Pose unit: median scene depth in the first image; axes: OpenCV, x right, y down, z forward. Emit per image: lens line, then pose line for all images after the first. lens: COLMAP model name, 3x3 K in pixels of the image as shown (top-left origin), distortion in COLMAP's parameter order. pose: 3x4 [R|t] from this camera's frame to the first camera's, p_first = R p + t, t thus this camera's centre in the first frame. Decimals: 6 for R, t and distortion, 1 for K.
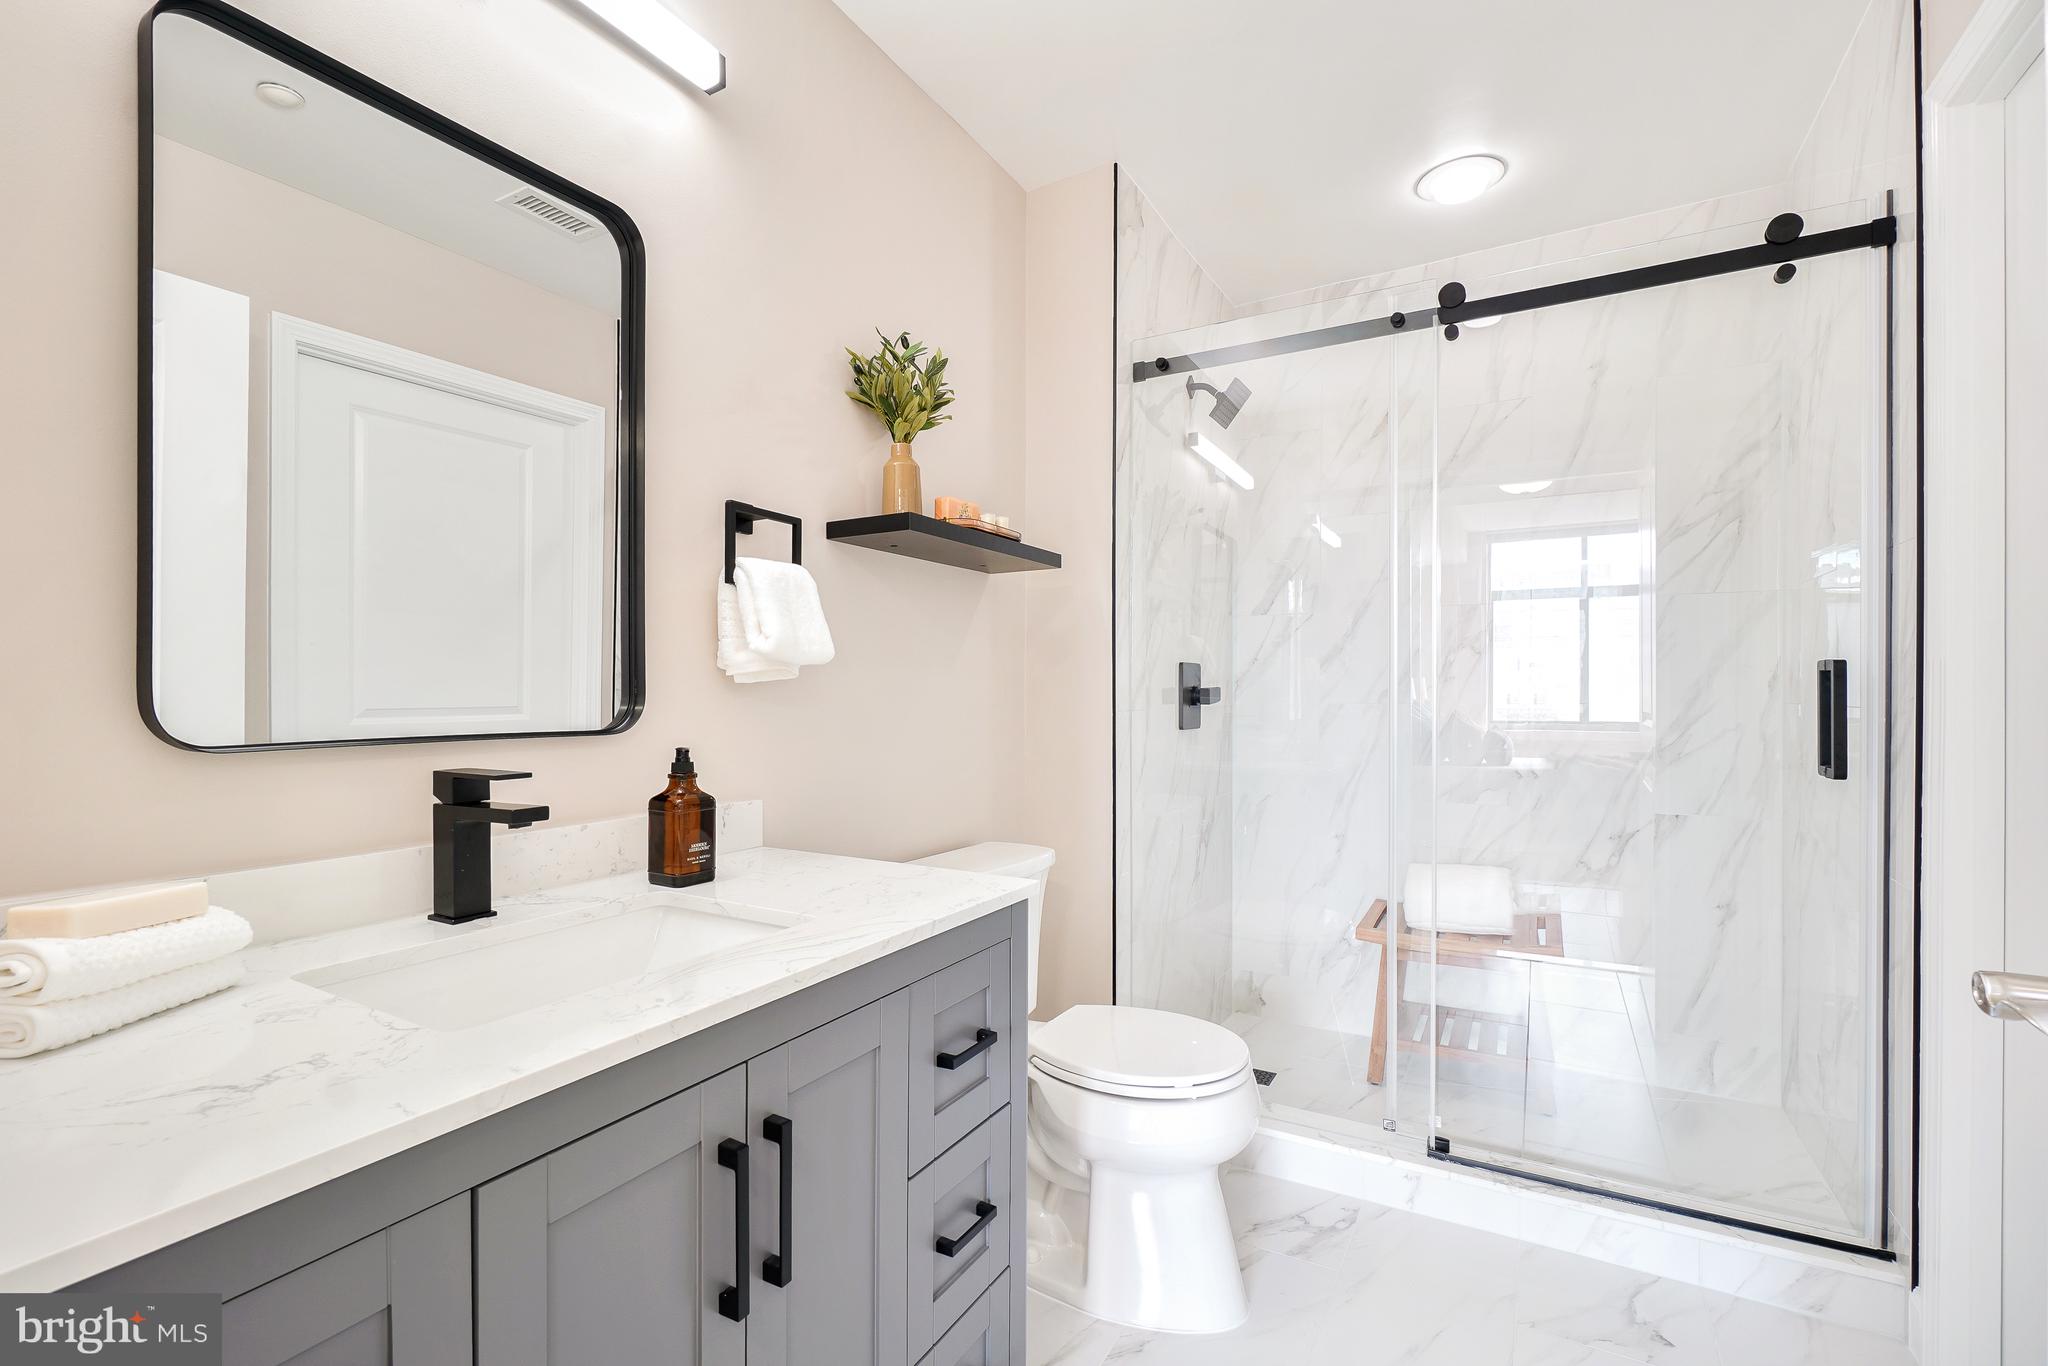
lens RADIAL K [[891.3, 0, 1019.2], [0, 891.3, 710.2], [0, 0, 1]] dist [-0.006490, -0.000381]
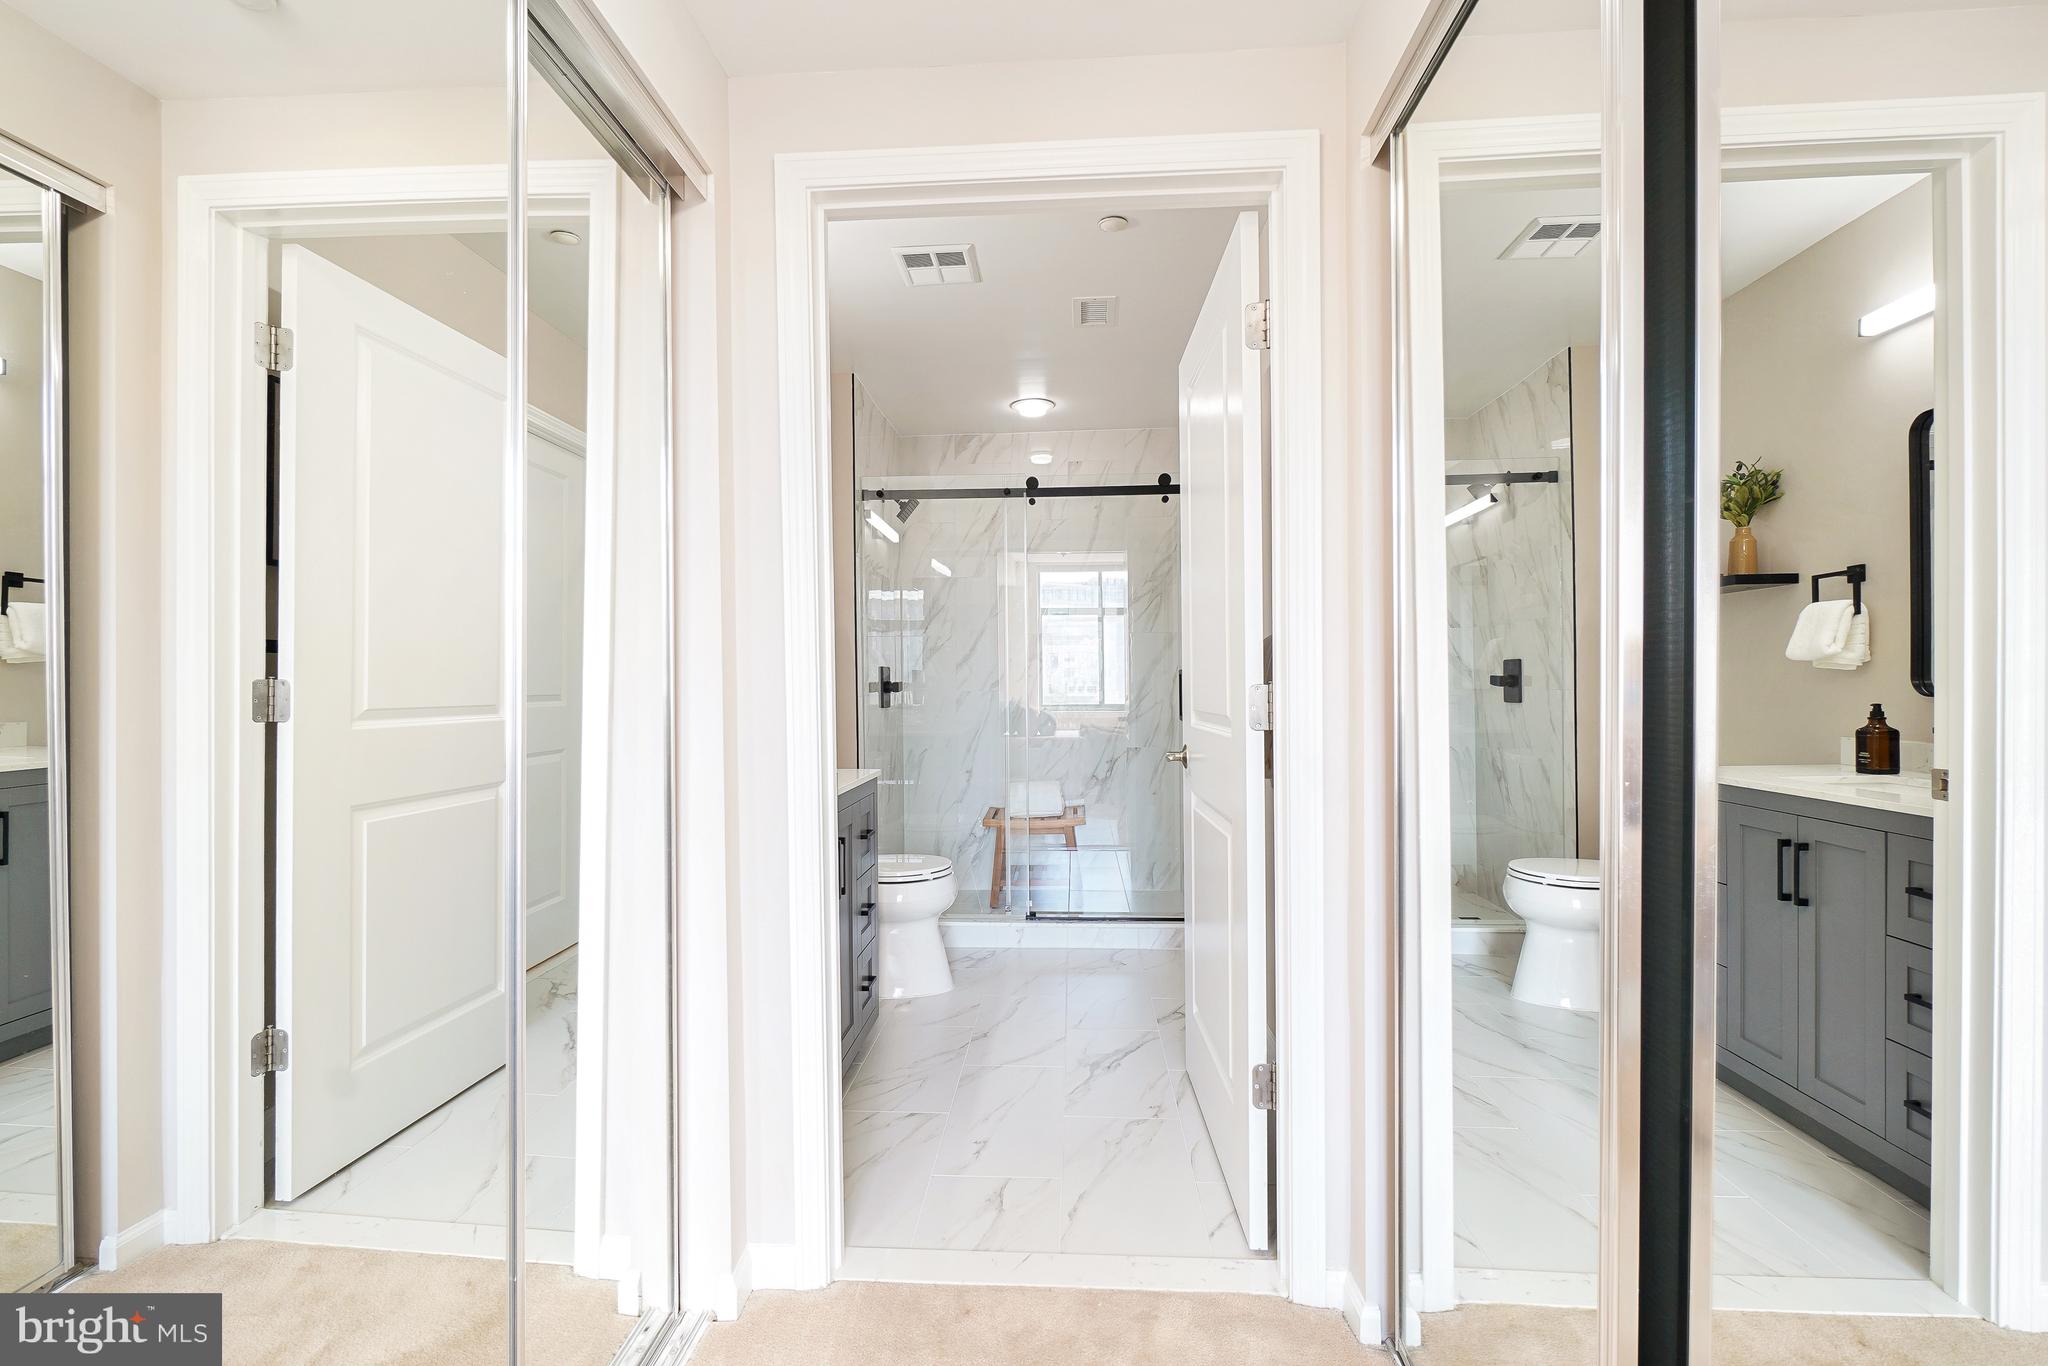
lens RADIAL K [[891.3, 0, 1019.2], [0, 891.3, 710.2], [0, 0, 1]] dist [-0.006490, -0.000381]
pose [[0.892162, -0.016476, 0.451414, -0.332155], [0.012069, 0.999847, 0.012640, 0.008861], [-0.451554, -0.005829, 0.892225, -0.570099]]
